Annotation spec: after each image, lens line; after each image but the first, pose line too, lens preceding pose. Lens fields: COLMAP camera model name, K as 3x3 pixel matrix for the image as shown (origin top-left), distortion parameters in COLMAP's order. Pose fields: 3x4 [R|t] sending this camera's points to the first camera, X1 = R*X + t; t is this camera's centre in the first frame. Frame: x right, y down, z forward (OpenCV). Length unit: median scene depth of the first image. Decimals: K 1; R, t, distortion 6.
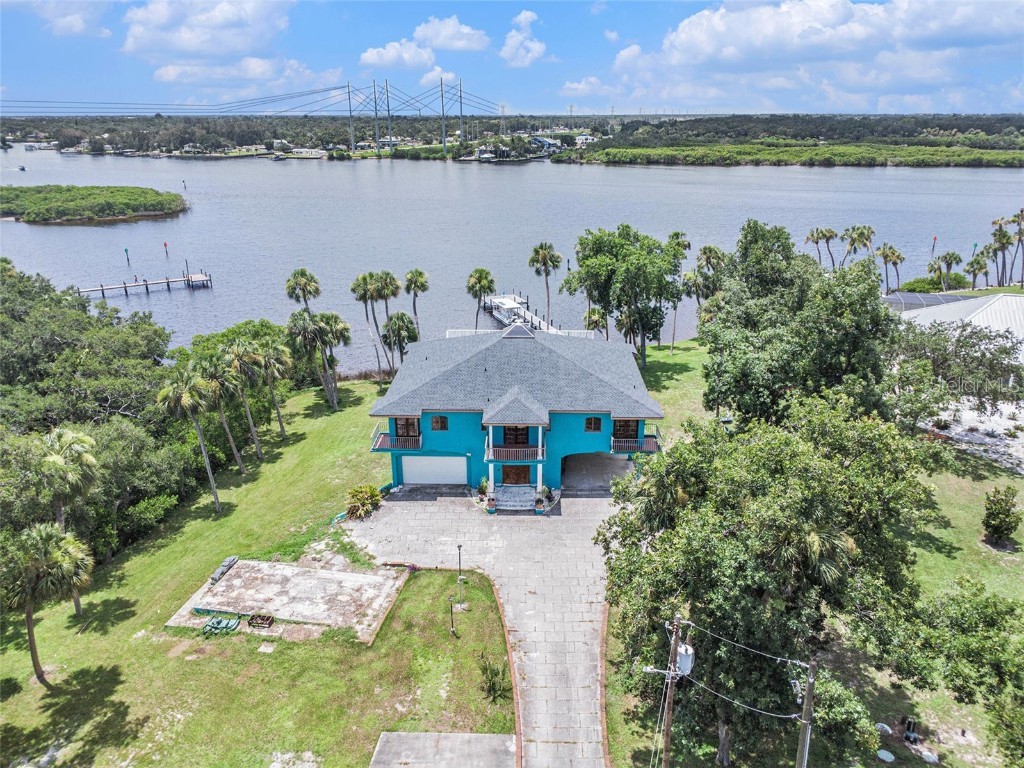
lens RADIAL K [[725.1, 0, 512.0], [0, 725.1, 384.0], [0, 0, 1]] dist [0.004275, 0.000804]
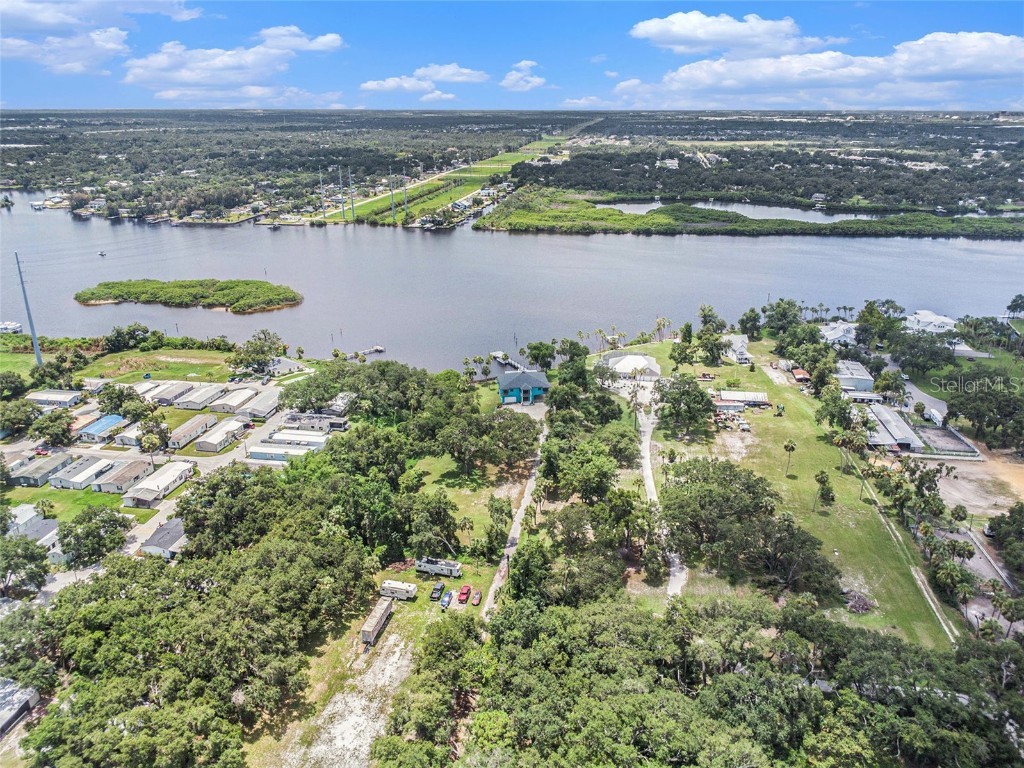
lens RADIAL K [[725.1, 0, 512.0], [0, 725.1, 384.0], [0, 0, 1]] dist [0.004275, 0.000804]
pose [[0.988260, -0.053074, 0.143266, -0.540370], [0.051591, 0.998569, 0.014052, -0.044260], [-0.143807, -0.006496, 0.989584, -2.711611]]
